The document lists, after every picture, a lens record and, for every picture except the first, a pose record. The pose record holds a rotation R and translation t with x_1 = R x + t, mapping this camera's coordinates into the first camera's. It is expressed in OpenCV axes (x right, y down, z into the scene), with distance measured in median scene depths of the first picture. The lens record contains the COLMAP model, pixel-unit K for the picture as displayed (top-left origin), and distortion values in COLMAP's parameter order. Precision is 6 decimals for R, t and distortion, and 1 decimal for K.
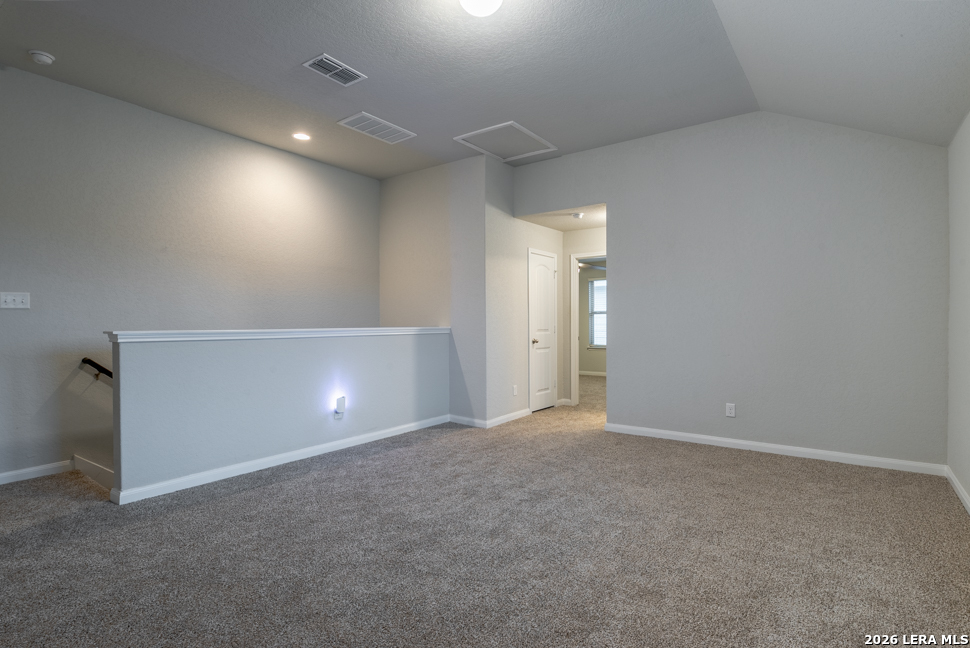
lens RADIAL K [[494.6, 0, 483.0], [0, 494.6, 321.7], [0, 0, 1]] dist [0.000577, -0.001507]
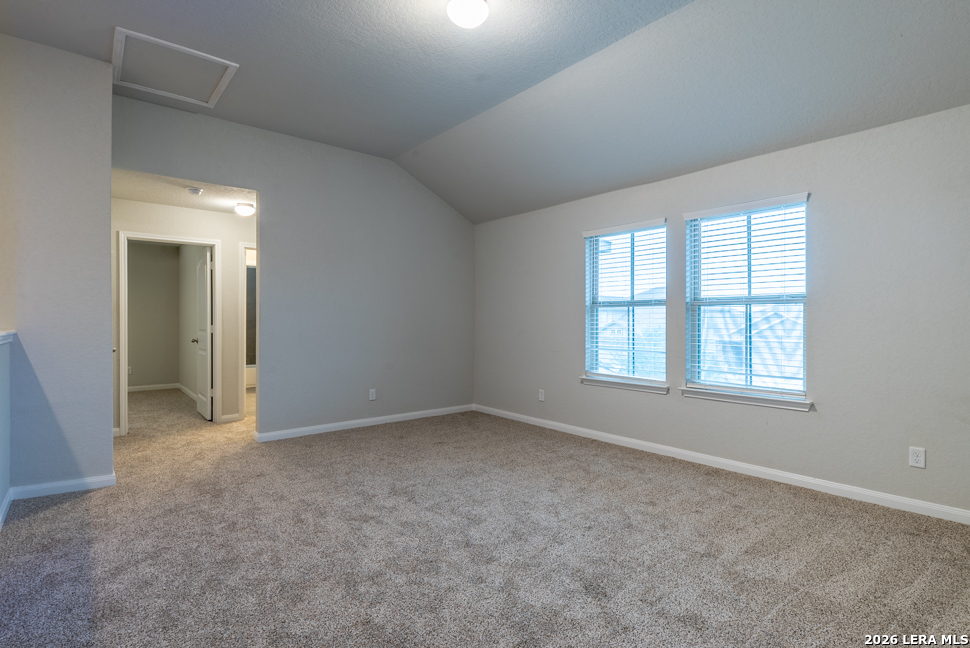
lens RADIAL K [[494.6, 0, 483.0], [0, 494.6, 321.7], [0, 0, 1]] dist [0.000577, -0.001507]
pose [[0.226803, 0.003017, 0.973936, -0.685121], [-0.000288, 0.999995, -0.003031, 0.002675], [-0.973941, 0.000407, 0.226803, 0.500297]]
